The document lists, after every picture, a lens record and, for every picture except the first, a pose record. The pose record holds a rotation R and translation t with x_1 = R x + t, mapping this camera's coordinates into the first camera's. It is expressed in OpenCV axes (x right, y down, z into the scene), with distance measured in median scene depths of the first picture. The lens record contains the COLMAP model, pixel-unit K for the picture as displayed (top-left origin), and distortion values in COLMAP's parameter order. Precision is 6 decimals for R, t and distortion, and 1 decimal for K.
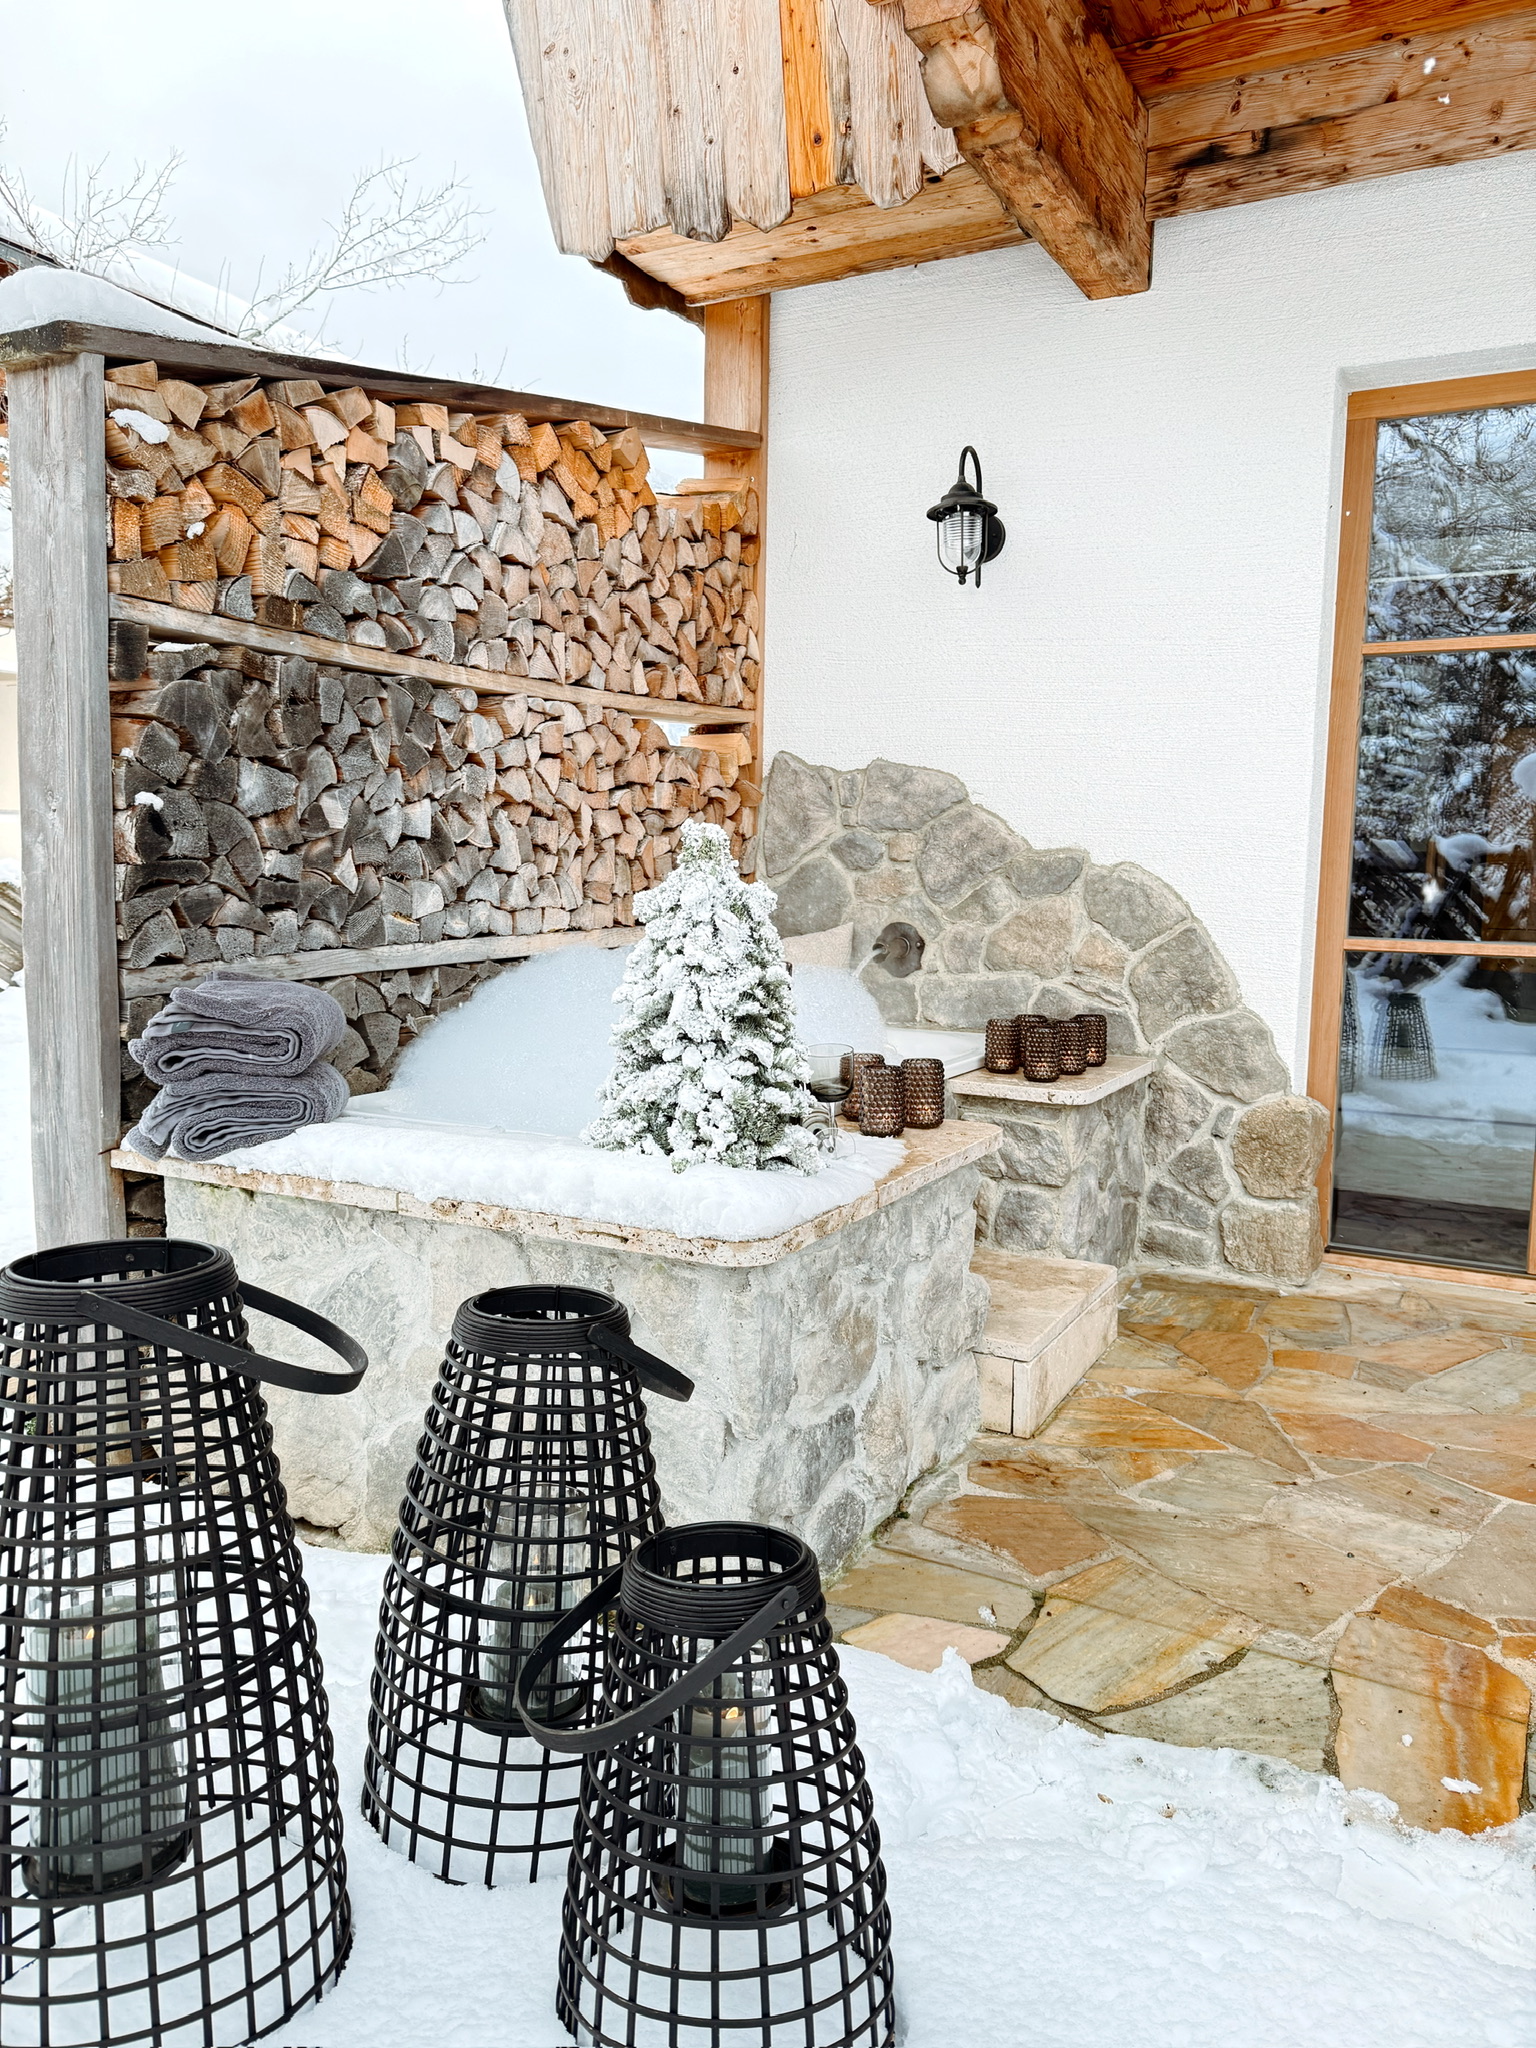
lens RADIAL K [[1494.2, 0, 768.0], [0, 1494.2, 1024.0], [0, 0, 1]] dist [0.074427, -0.000854]
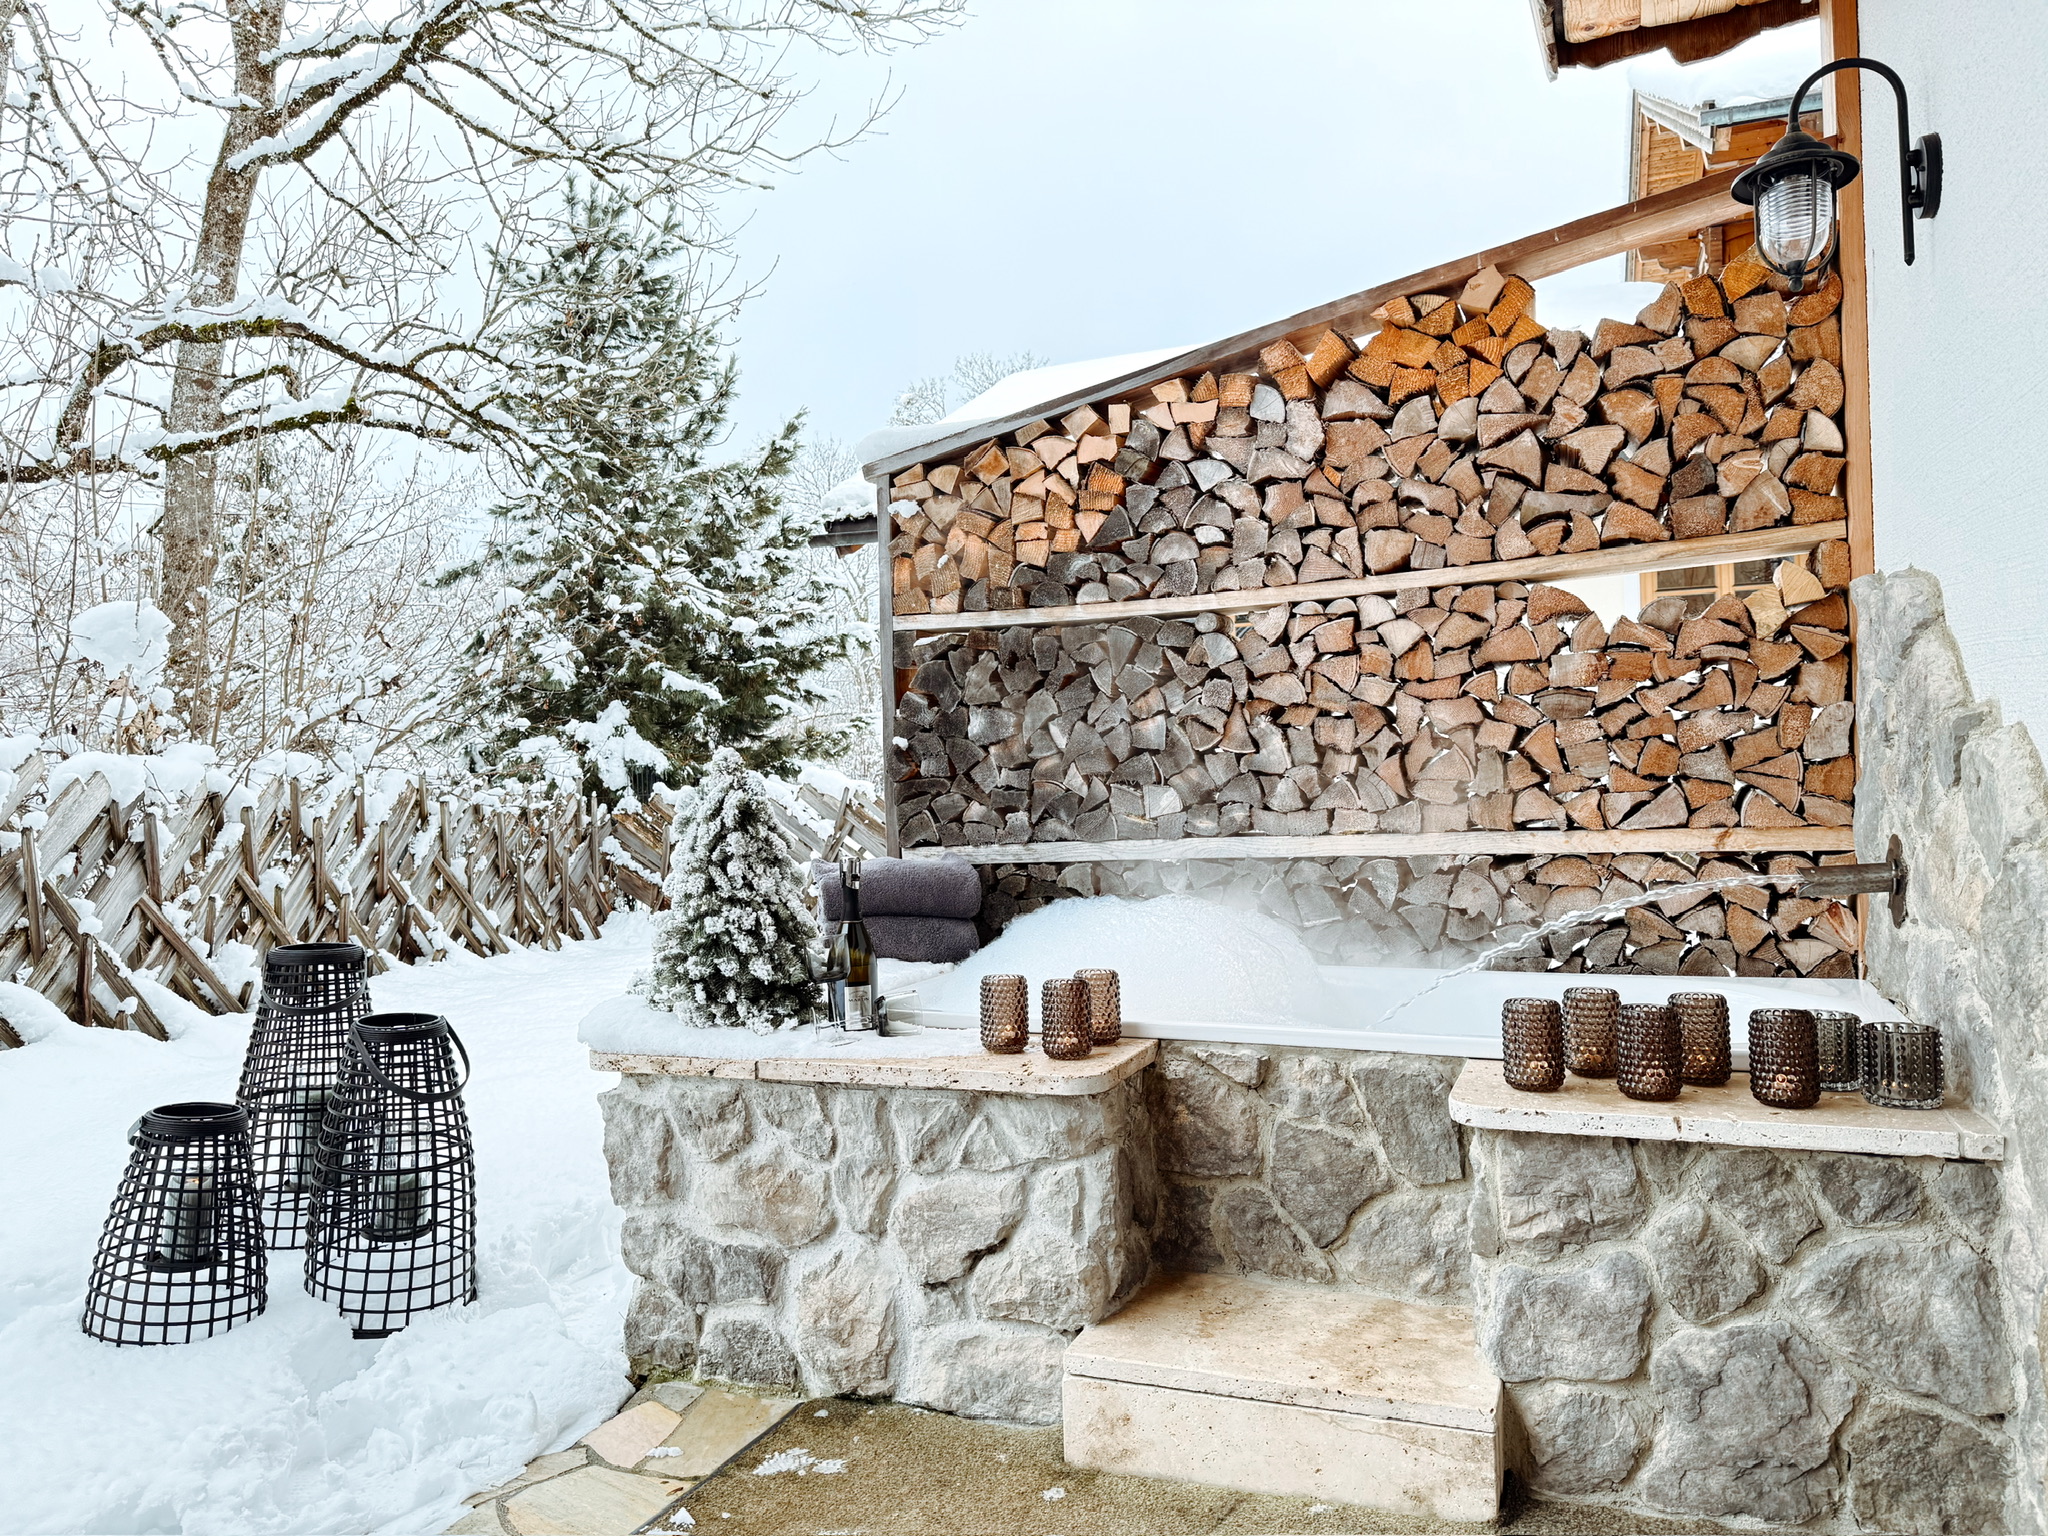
lens RADIAL K [[1494.2, 0, 1024.0], [0, 1494.2, 768.0], [0, 0, 1]] dist [0.074427, -0.000854]
pose [[0.053490, -0.047993, -0.997414, 0.791005], [-0.084411, 0.995052, -0.052406, -0.035092], [0.994994, 0.086995, 0.049175, 0.730540]]
